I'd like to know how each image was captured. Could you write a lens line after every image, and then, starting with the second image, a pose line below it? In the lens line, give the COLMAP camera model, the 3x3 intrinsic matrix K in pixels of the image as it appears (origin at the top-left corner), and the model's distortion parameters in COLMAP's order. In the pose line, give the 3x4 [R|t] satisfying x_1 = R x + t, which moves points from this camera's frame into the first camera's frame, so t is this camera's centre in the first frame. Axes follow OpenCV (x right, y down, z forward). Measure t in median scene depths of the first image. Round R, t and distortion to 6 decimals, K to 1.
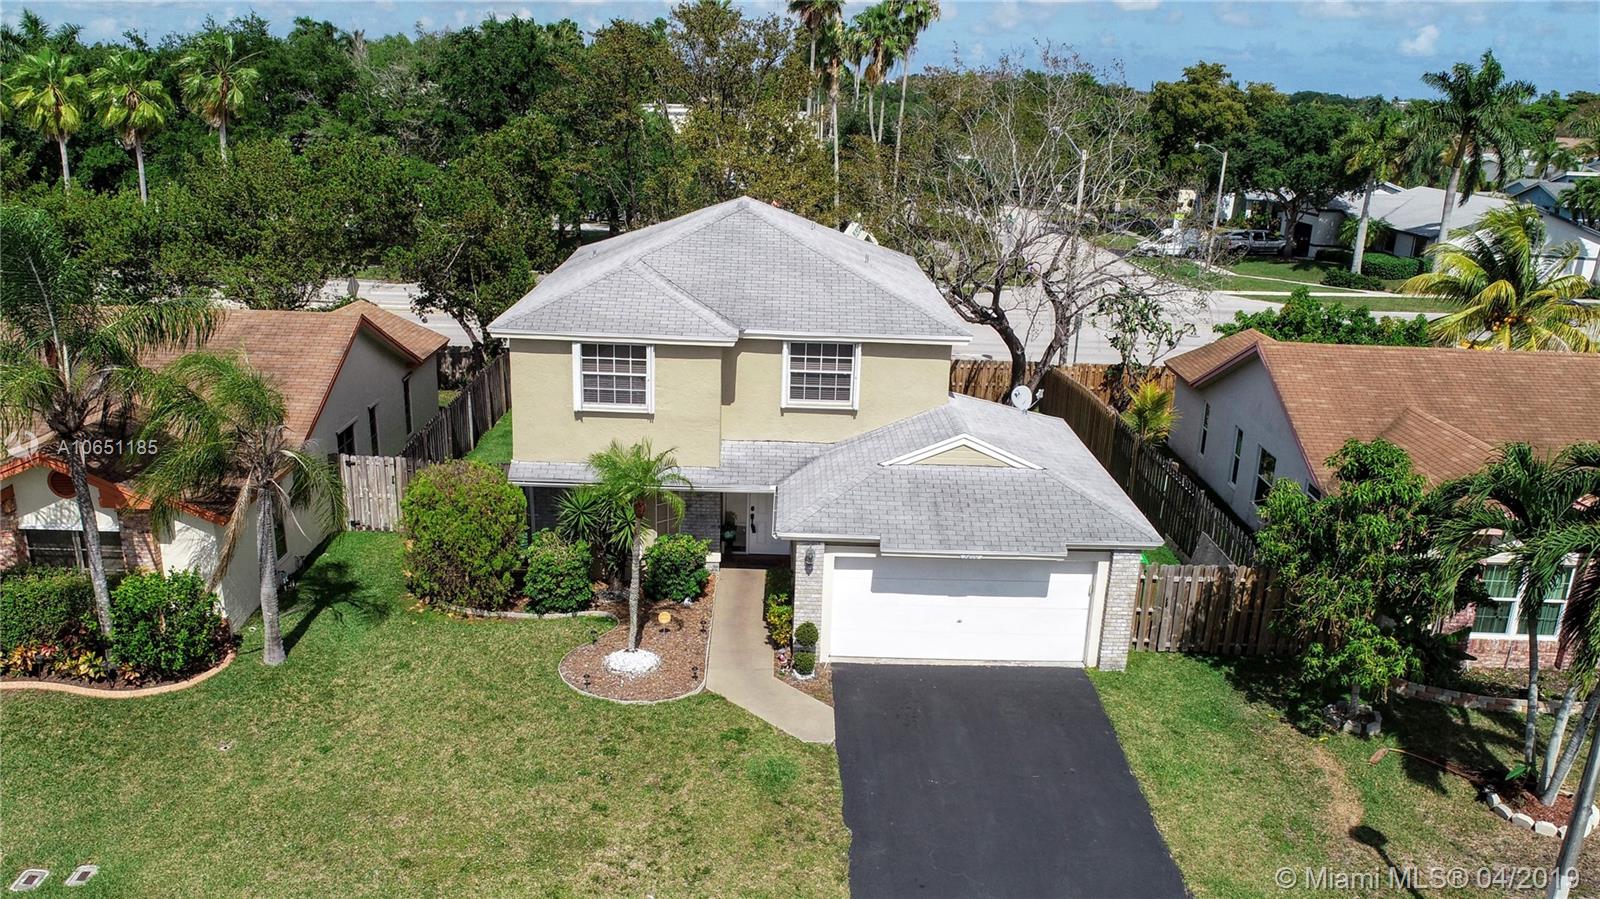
lens RADIAL K [[1155.0, 0, 800.0], [0, 1155.0, 449.5], [0, 0, 1]] dist [0.002237, -0.070697]
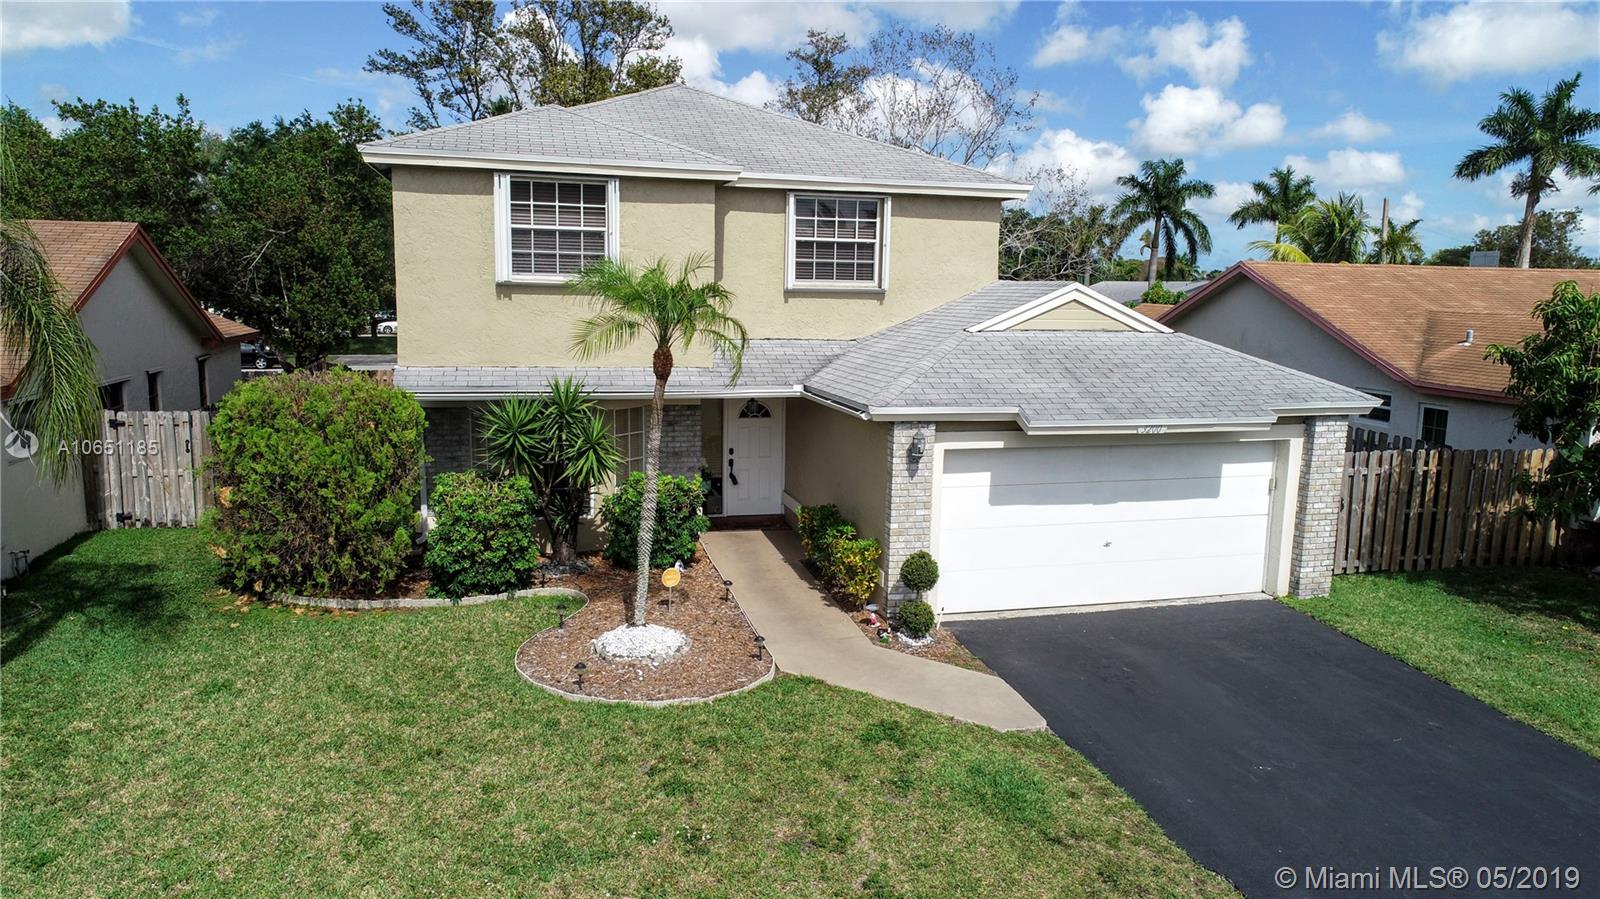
lens RADIAL K [[1027.0, 0, 800.3], [0, 1027.0, 394.8], [0, 0, 1]] dist [-0.006314, -0.002979]
pose [[0.975621, -0.044512, 0.214903, -0.162233], [0.074291, 0.988389, -0.132546, 0.124940], [-0.206508, 0.145280, 0.967599, 0.425933]]
